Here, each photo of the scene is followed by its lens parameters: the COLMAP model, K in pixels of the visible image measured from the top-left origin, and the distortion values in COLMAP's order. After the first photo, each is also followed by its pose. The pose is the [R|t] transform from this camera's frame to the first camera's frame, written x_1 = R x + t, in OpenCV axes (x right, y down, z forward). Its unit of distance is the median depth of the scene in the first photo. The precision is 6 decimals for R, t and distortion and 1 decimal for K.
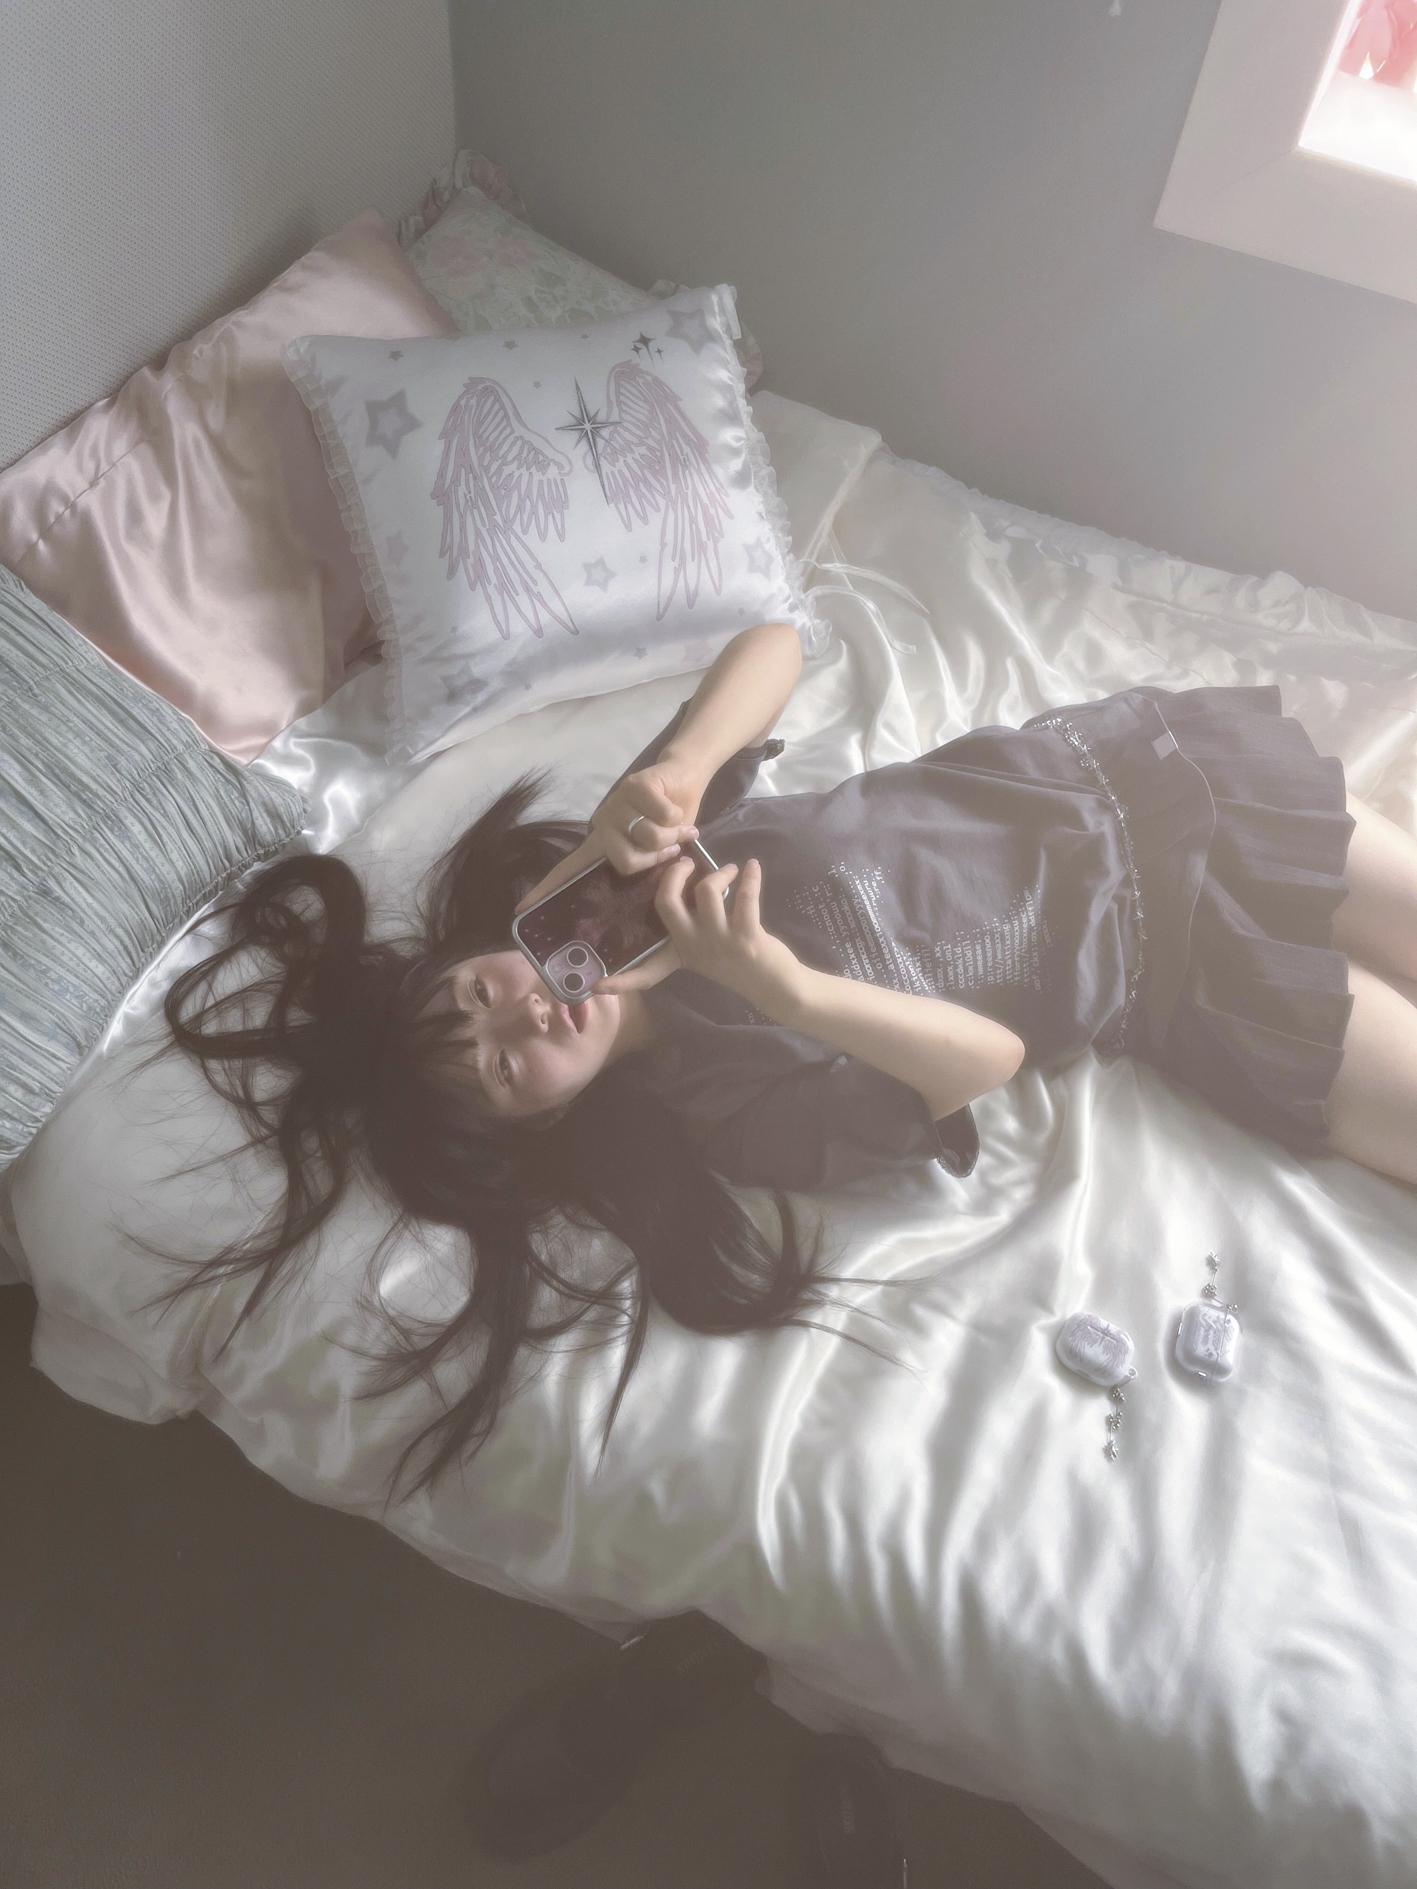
lens RADIAL K [[1513.6, 0, 708.5], [0, 1513.6, 944.5], [0, 0, 1]] dist [-0.005444, 0.002581]
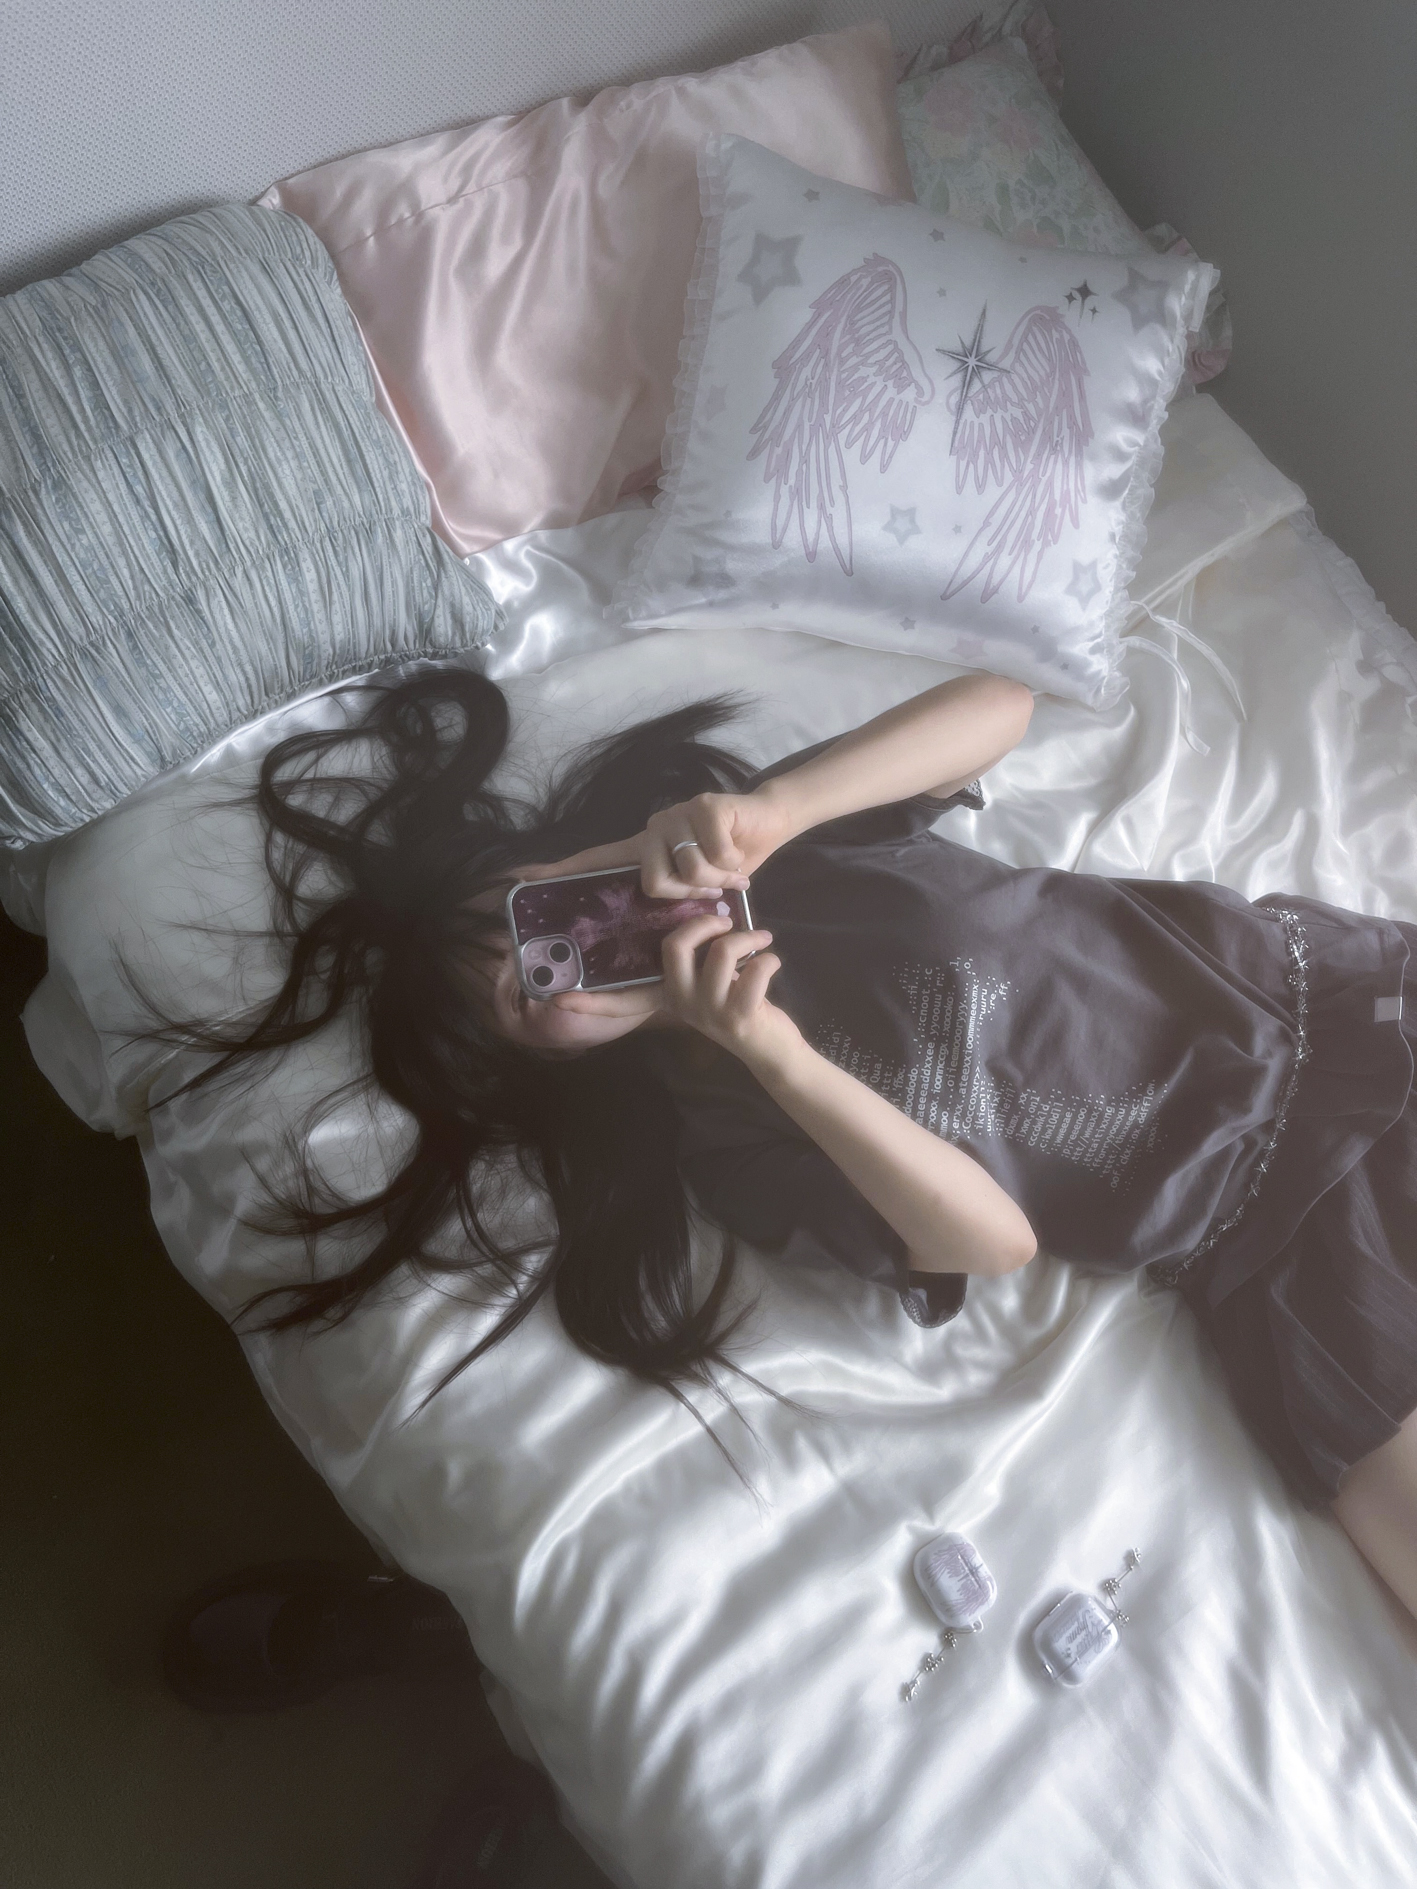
lens RADIAL K [[1513.6, 0, 708.5], [0, 1513.6, 944.5], [0, 0, 1]] dist [-0.005444, 0.002581]
pose [[0.874956, 0.463882, -0.138801, 0.070448], [-0.446142, 0.883751, 0.141217, -0.112100], [0.188174, -0.061634, 0.980200, 0.109440]]
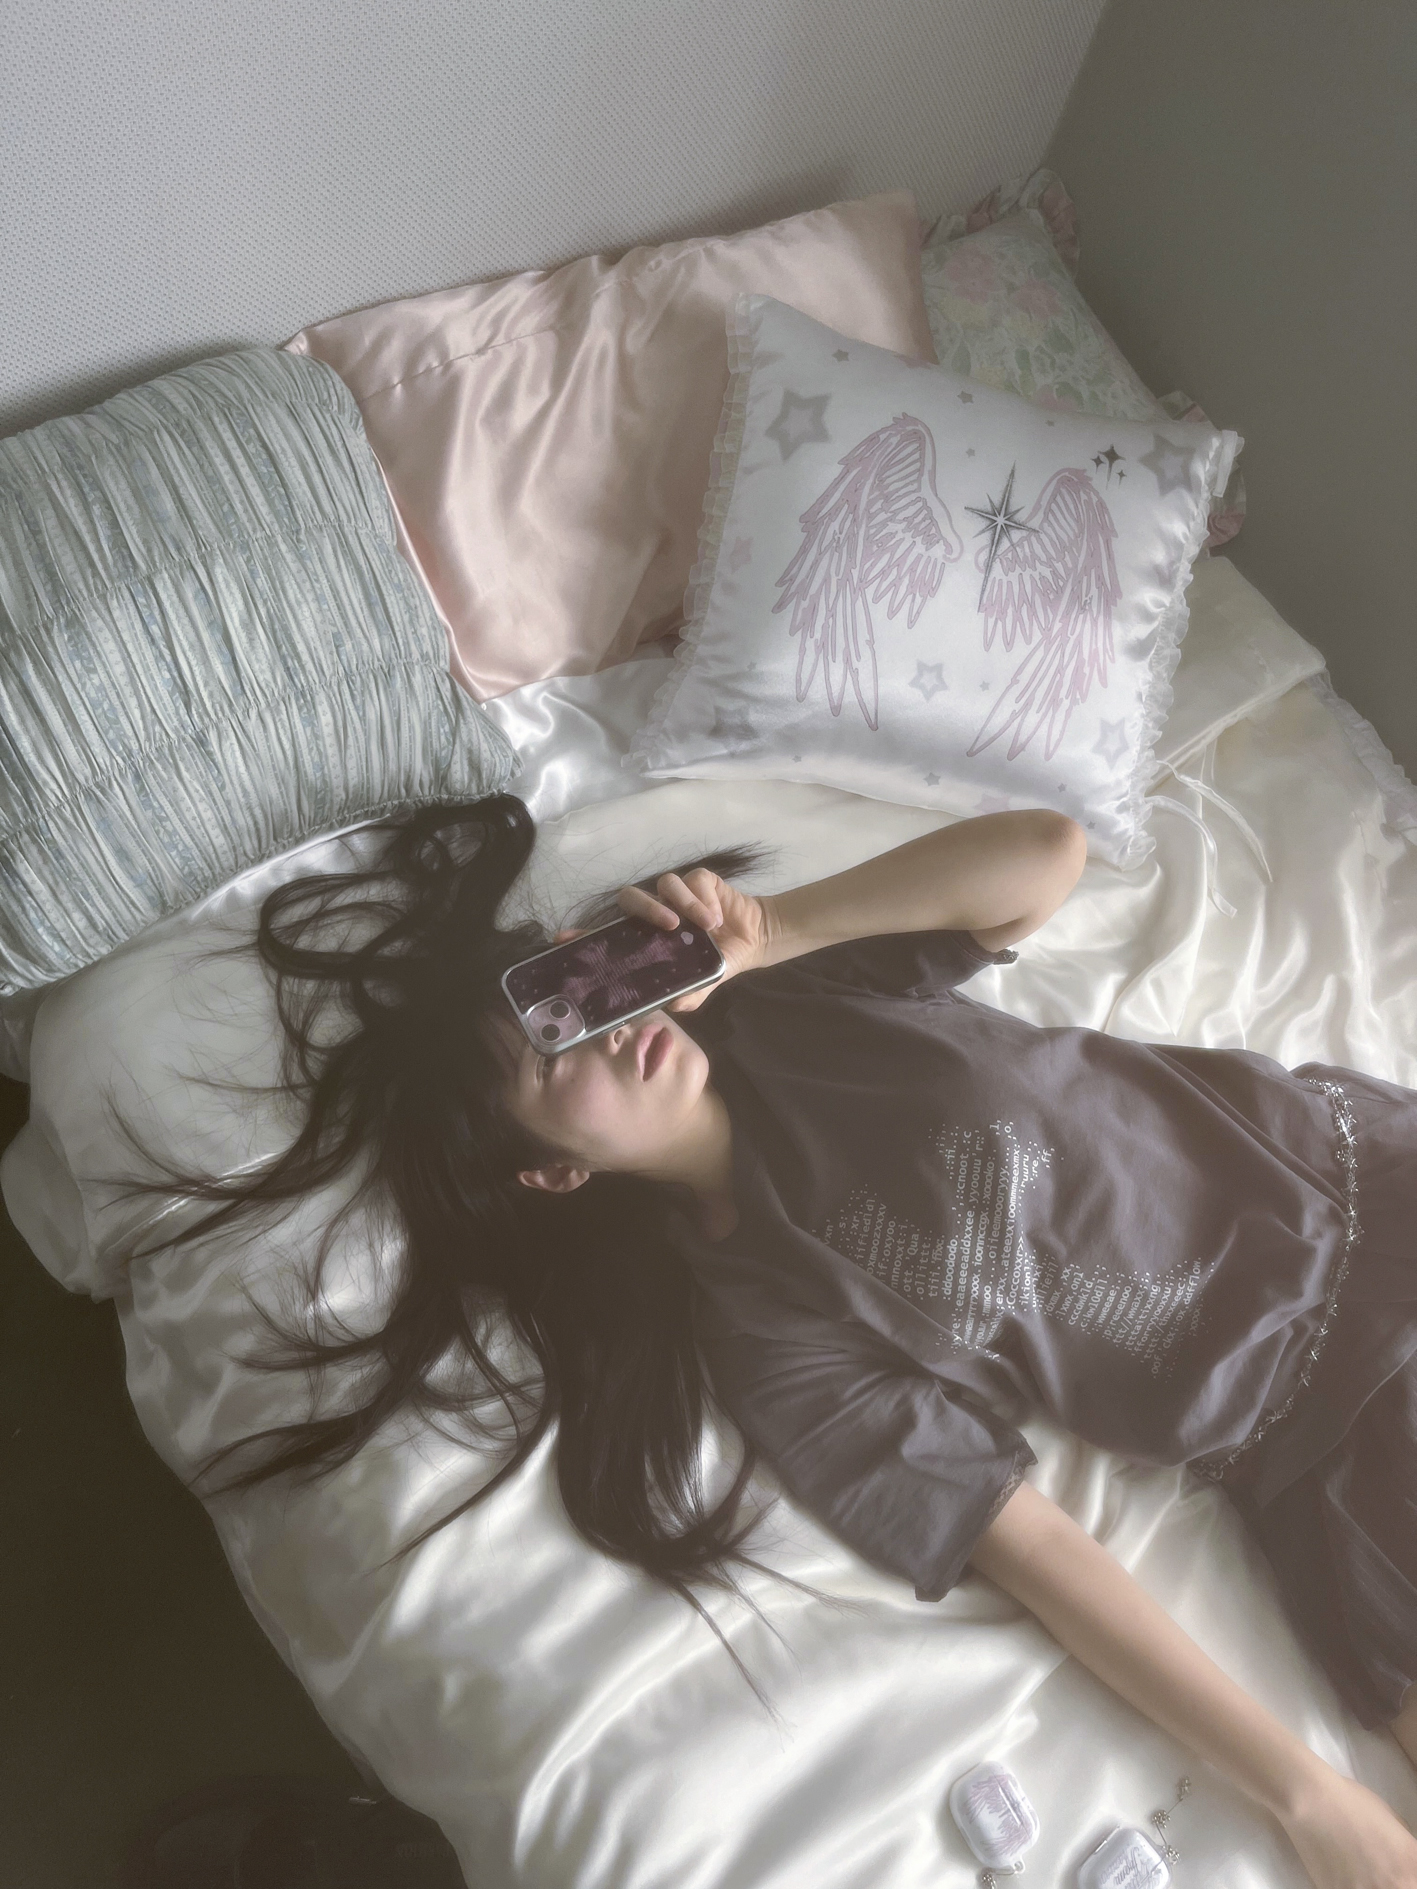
lens RADIAL K [[1513.6, 0, 708.5], [0, 1513.6, 944.5], [0, 0, 1]] dist [-0.005444, 0.002581]
pose [[0.869611, 0.466231, -0.162496, 0.031423], [-0.463752, 0.884241, 0.055244, -0.108925], [0.169442, 0.027317, 0.985161, 0.140279]]
